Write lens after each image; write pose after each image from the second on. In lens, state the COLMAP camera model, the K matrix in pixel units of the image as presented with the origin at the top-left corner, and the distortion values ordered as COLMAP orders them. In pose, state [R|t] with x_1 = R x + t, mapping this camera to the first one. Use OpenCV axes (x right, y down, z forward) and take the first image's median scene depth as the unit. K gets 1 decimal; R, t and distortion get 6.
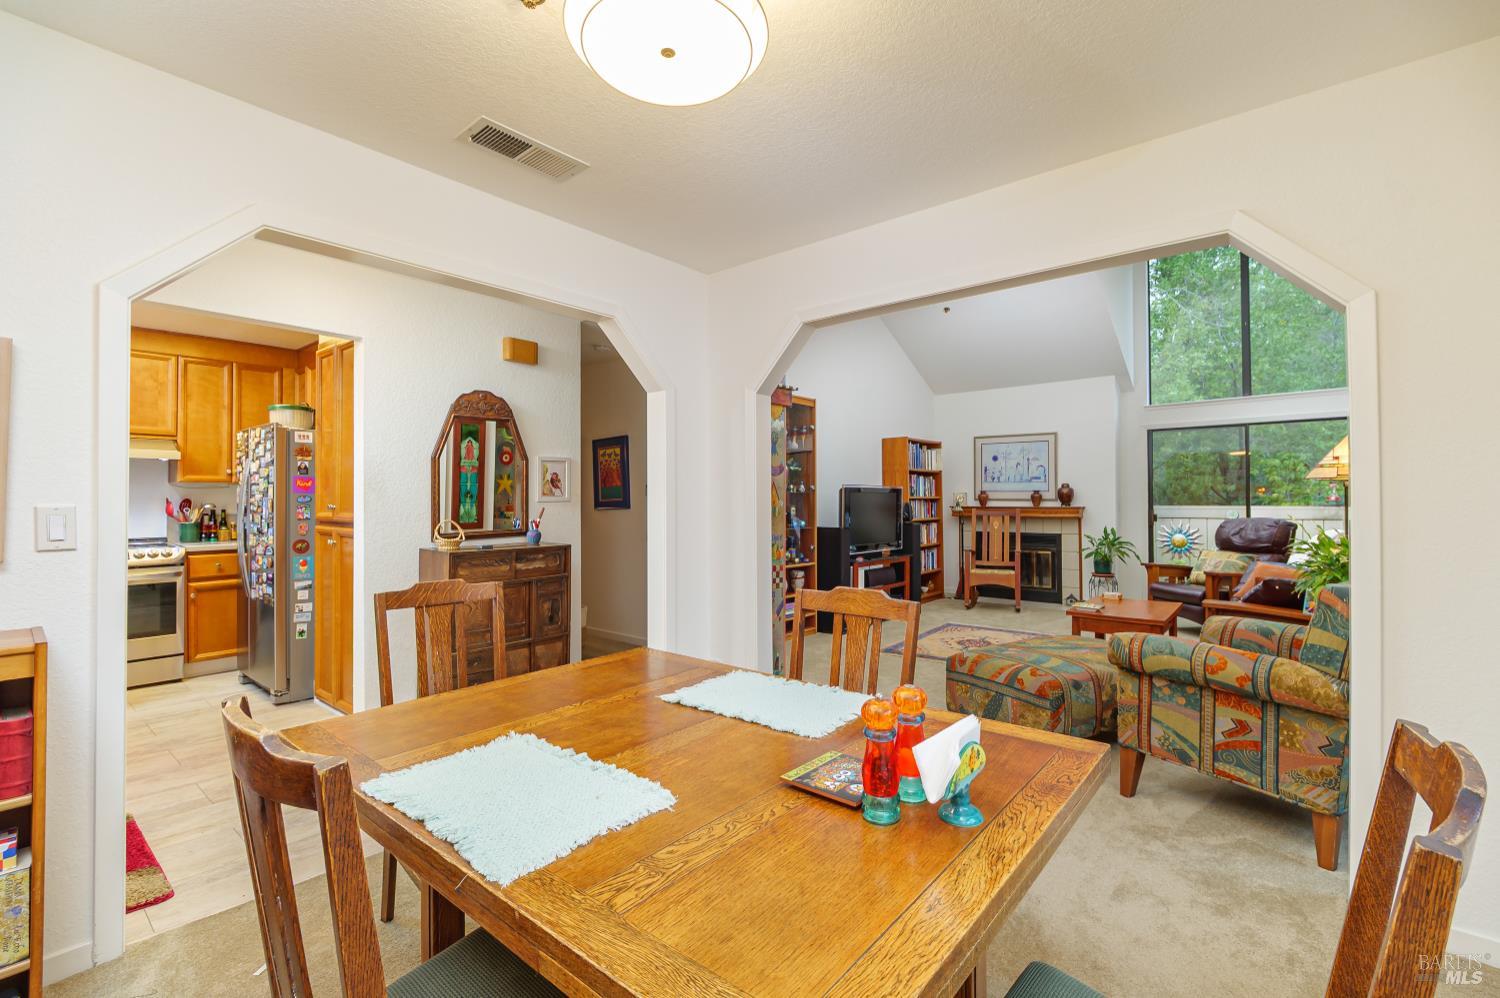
lens RADIAL K [[665.0, 0, 753.1], [0, 665.0, 501.8], [0, 0, 1]] dist [-0.001260, -0.000560]
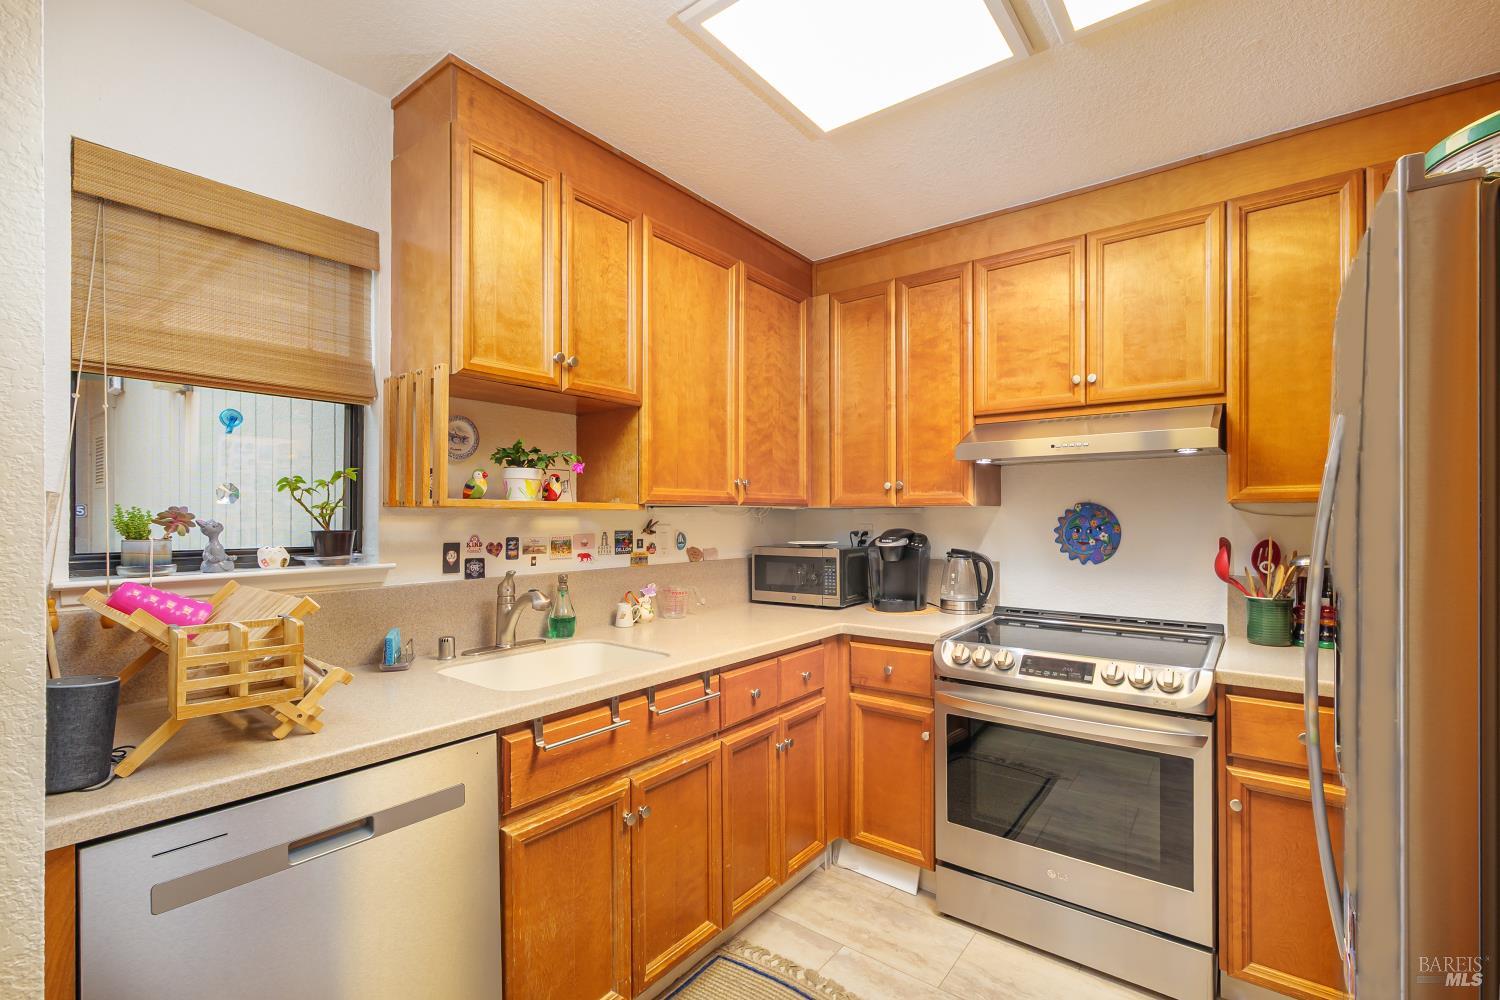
lens RADIAL K [[665.0, 0, 753.2], [0, 665.0, 511.0], [0, 0, 1]] dist [-0.001260, -0.000560]
pose [[0.039923, 0.000461, -0.999203, -0.471668], [0.004393, 0.999990, 0.000637, -0.027445], [0.999193, -0.004415, 0.039921, 0.703751]]
